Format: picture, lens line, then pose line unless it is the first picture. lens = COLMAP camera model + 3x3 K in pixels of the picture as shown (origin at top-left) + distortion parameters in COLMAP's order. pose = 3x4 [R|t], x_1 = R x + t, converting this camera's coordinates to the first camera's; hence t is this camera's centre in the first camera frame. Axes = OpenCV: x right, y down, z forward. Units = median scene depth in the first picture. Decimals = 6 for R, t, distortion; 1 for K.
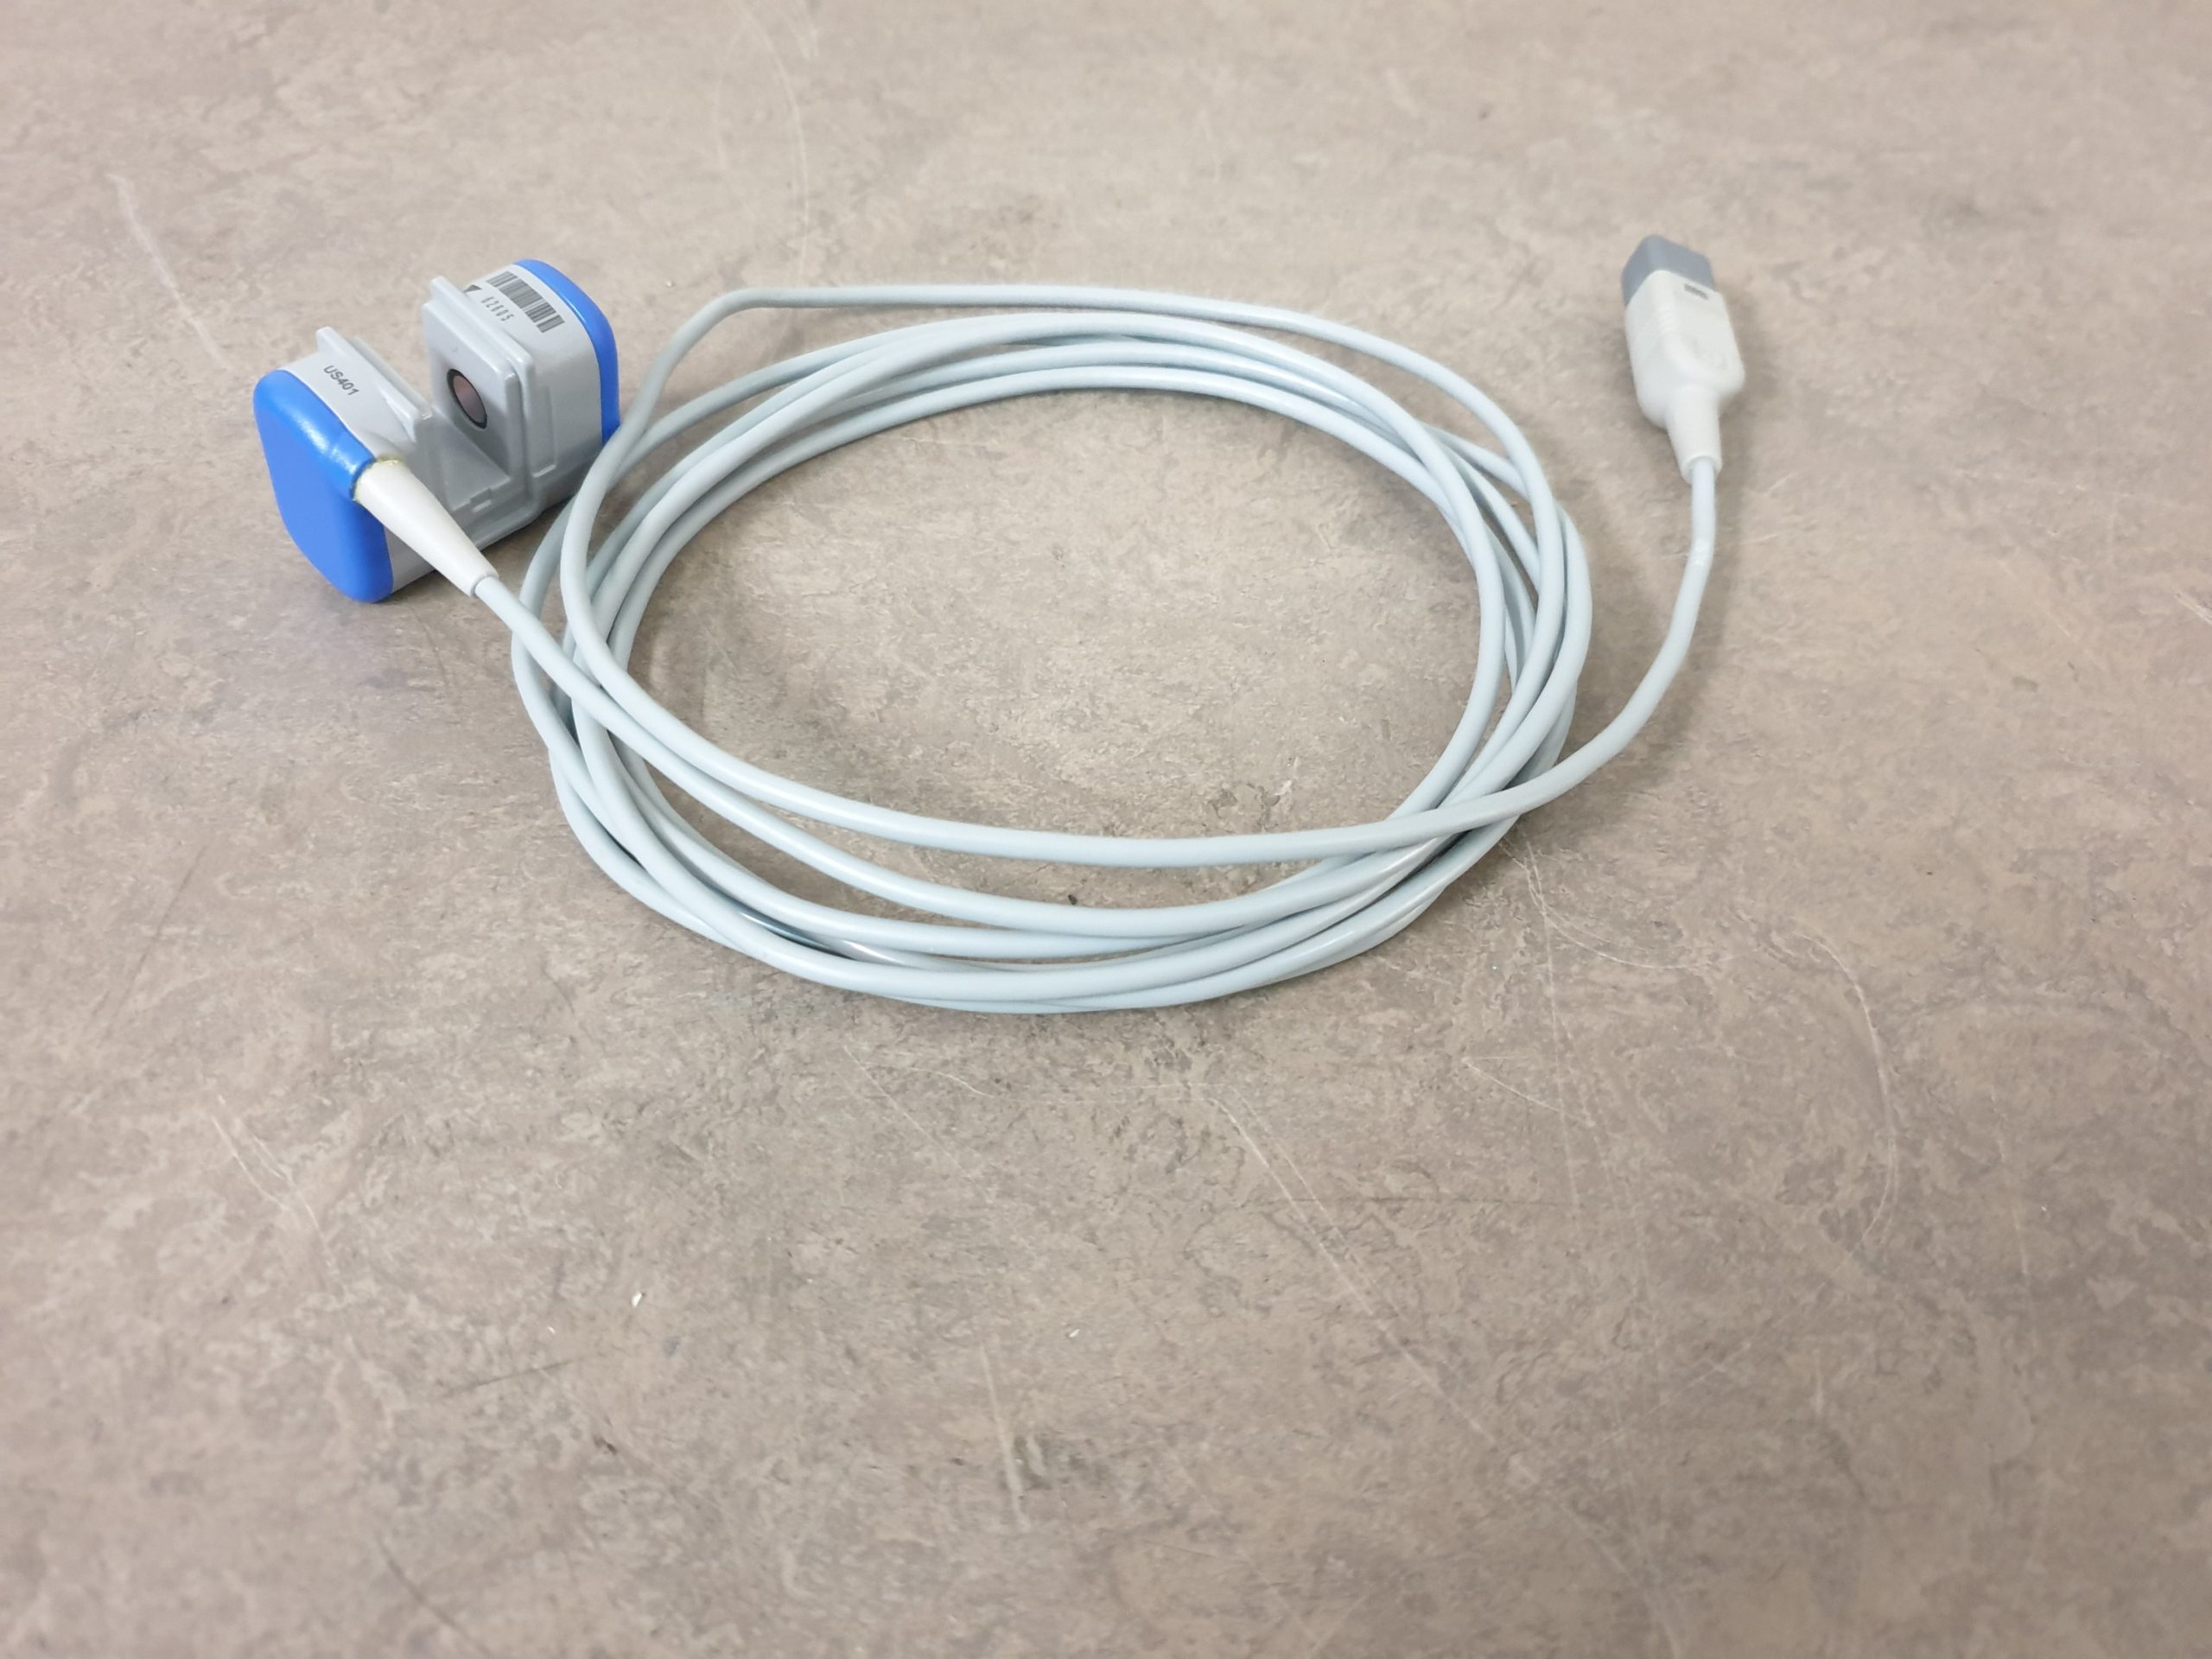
lens RADIAL K [[1684.6, 0, 1106.0], [0, 1684.6, 829.5], [0, 0, 1]] dist [-0.035171, 0.062278]
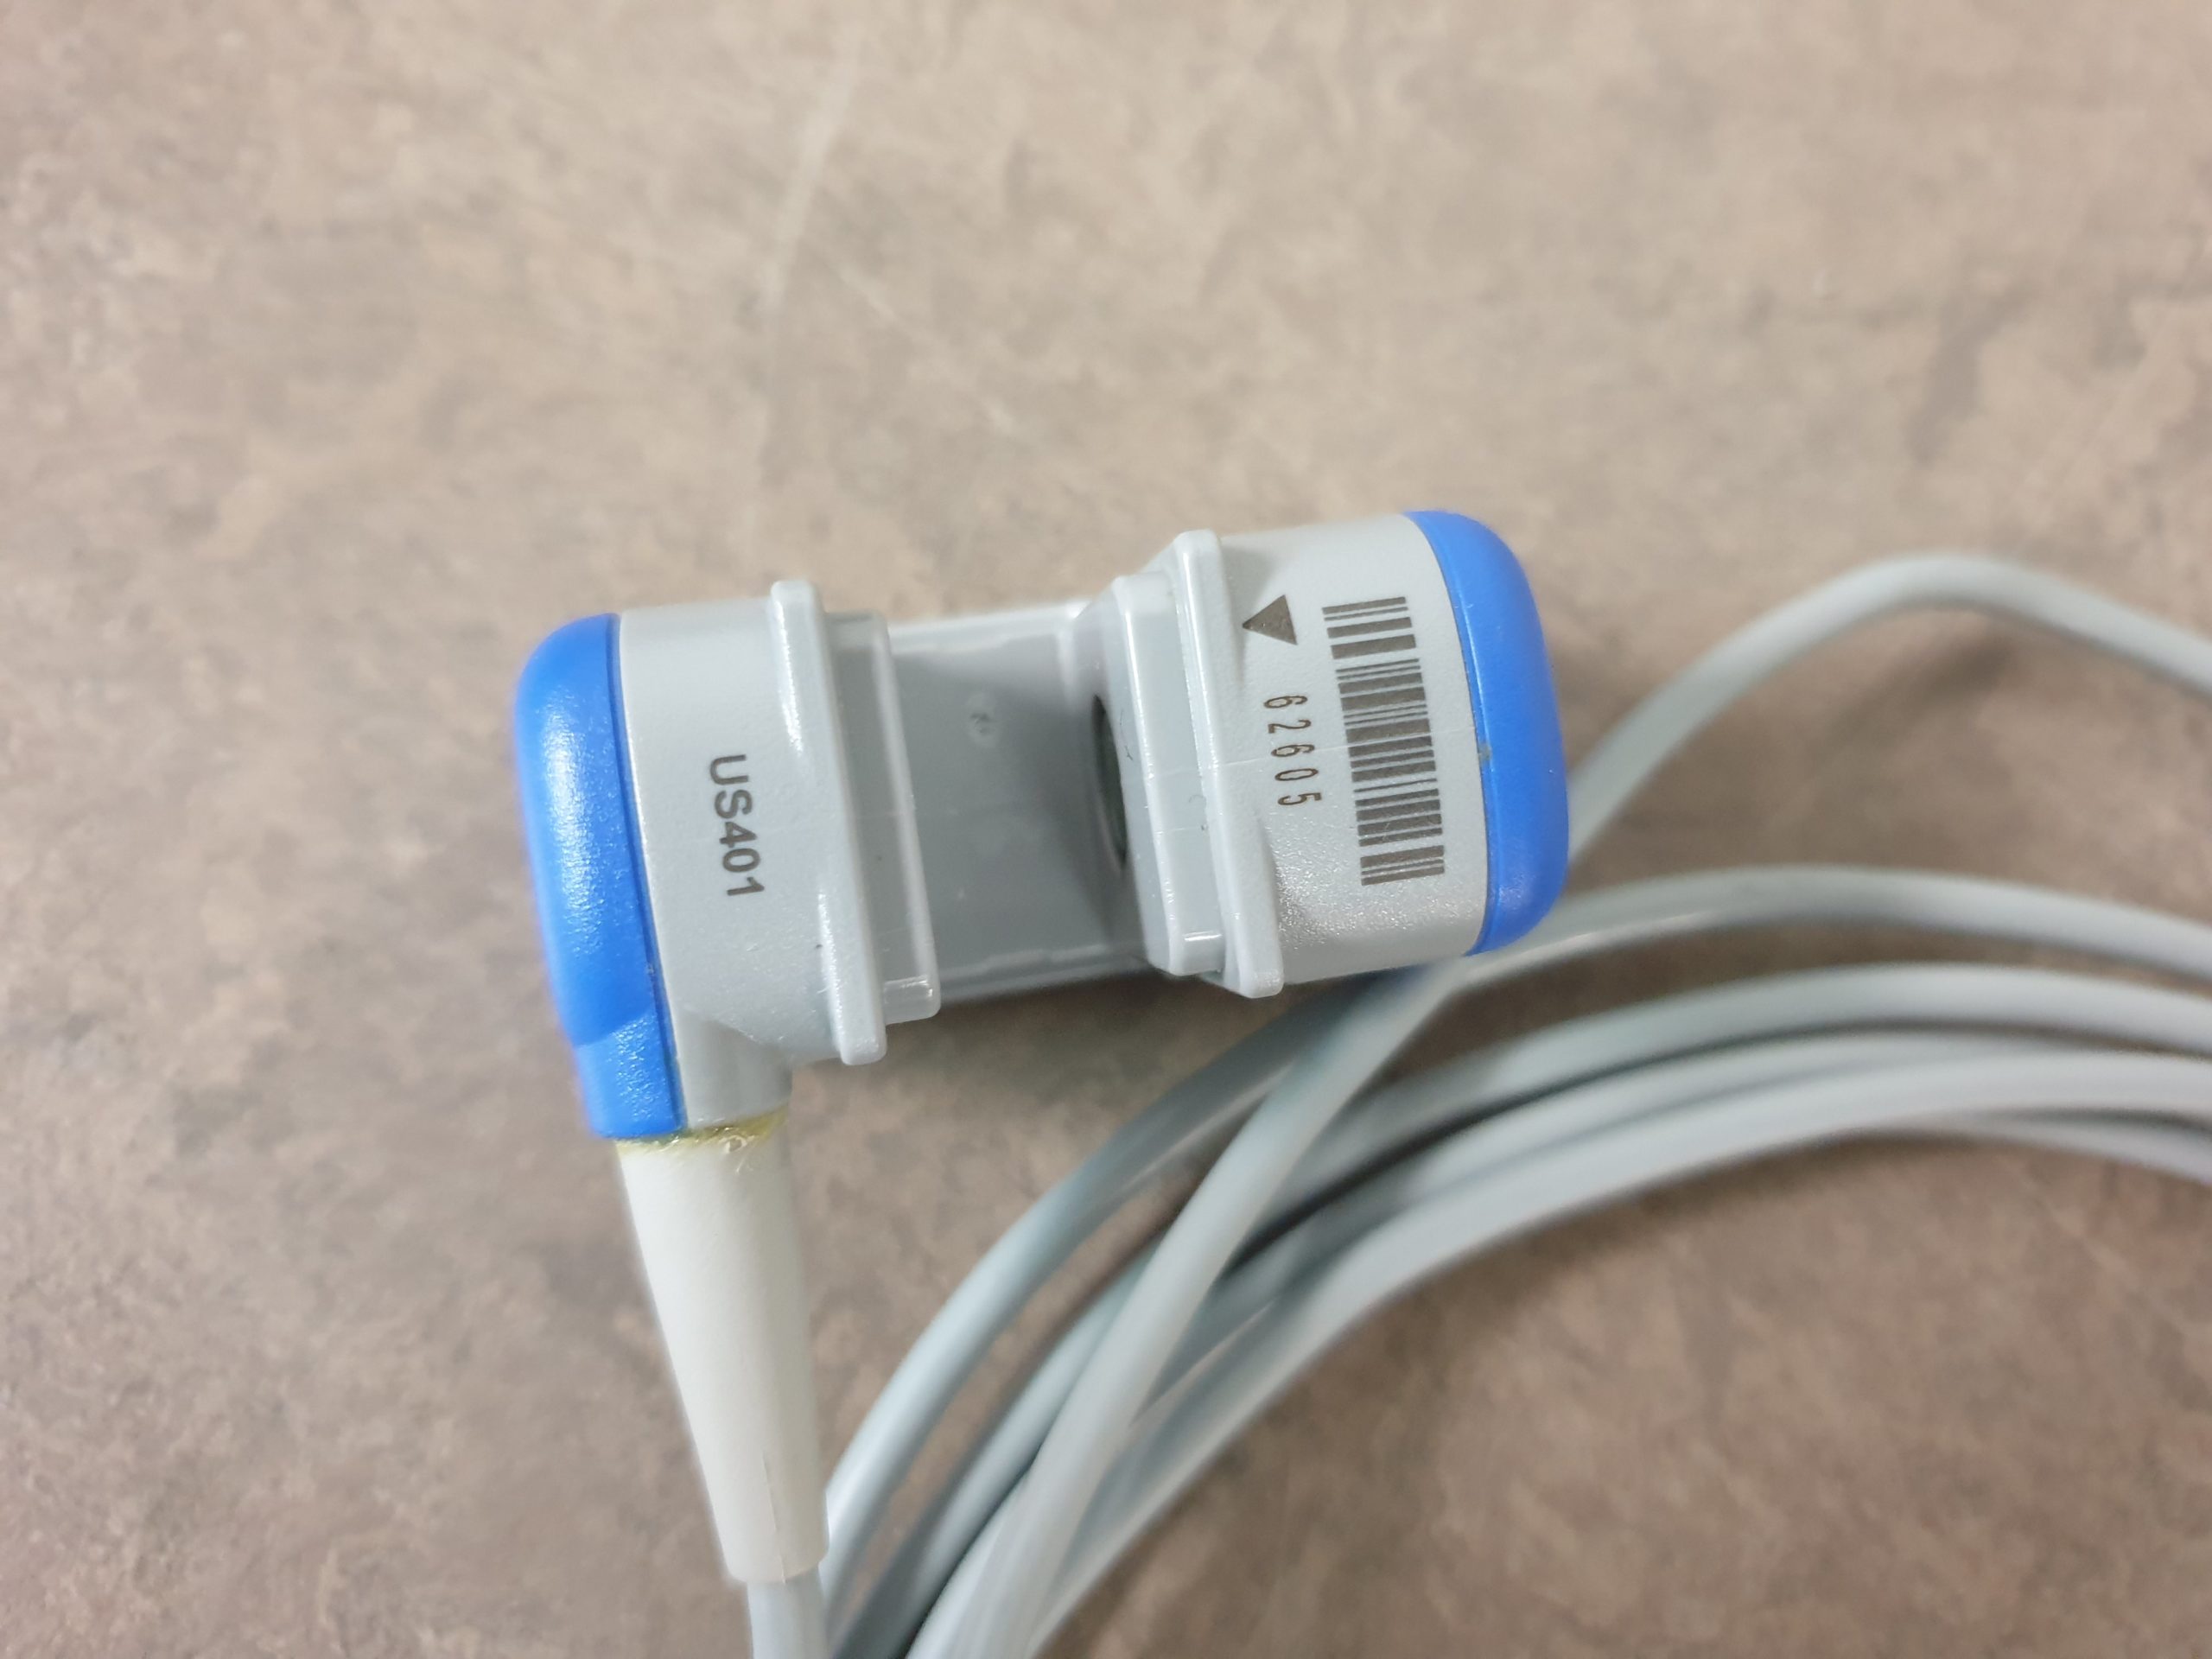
lens RADIAL K [[1675.4, 0, 1279.1], [0, 1675.4, 461.0], [0, 0, 1]] dist [-0.097681, 0.057534]
pose [[0.786557, 0.609675, -0.098110, -0.462454], [-0.526122, 0.744811, 0.410430, -0.603049], [0.323302, -0.271209, 0.906599, 0.917513]]
